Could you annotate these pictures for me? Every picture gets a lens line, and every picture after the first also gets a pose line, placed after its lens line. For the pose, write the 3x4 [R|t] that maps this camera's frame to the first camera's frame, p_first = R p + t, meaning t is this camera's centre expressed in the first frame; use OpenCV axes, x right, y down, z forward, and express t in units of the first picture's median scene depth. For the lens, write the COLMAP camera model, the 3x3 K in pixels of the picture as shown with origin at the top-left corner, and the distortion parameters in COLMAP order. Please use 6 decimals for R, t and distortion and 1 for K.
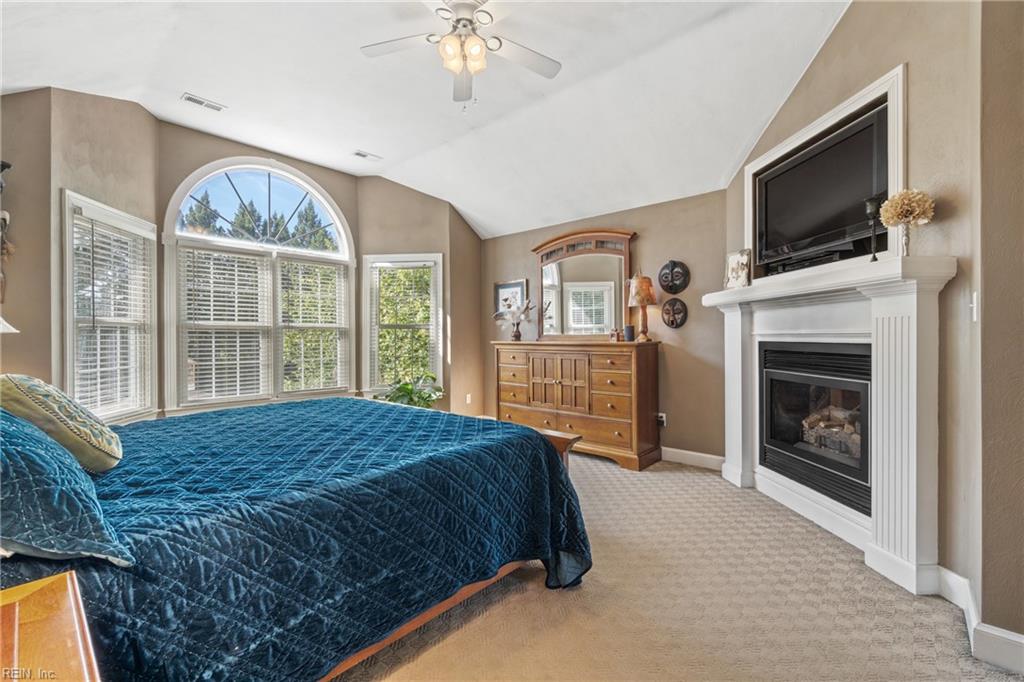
lens RADIAL K [[443.2, 0, 512.2], [0, 443.2, 339.5], [0, 0, 1]] dist [-0.006986, 0.001619]
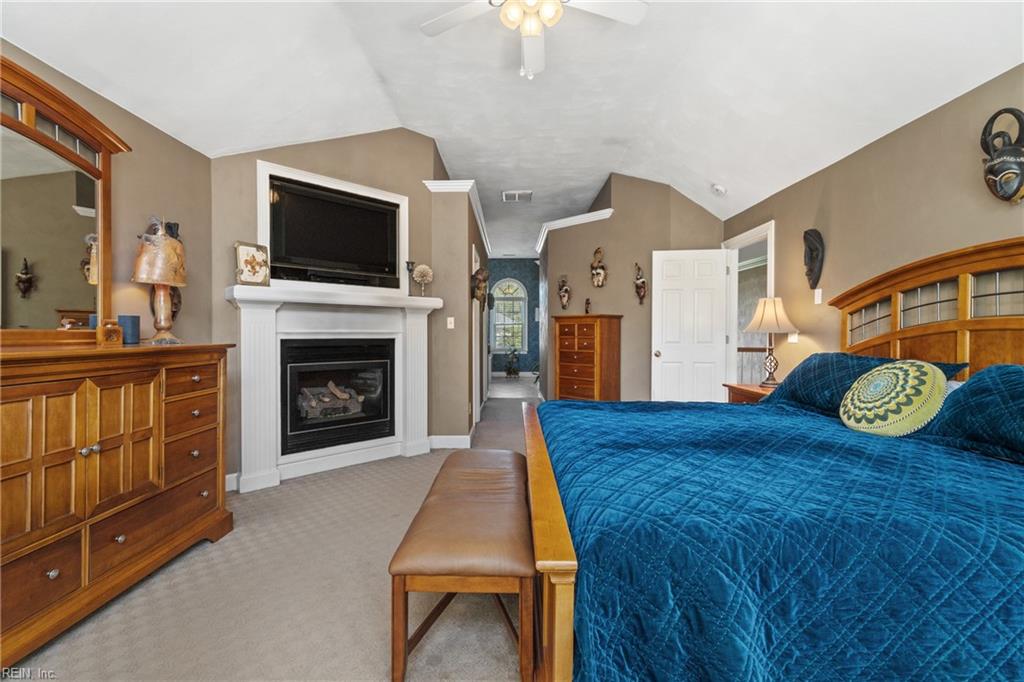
lens RADIAL K [[443.2, 0, 510.9], [0, 443.2, 333.6], [0, 0, 1]] dist [-0.006986, 0.001619]
pose [[-0.662161, -0.007334, 0.749326, -0.599539], [0.000973, 0.999943, 0.010647, -0.020129], [-0.749361, 0.007779, -0.662116, 1.290026]]
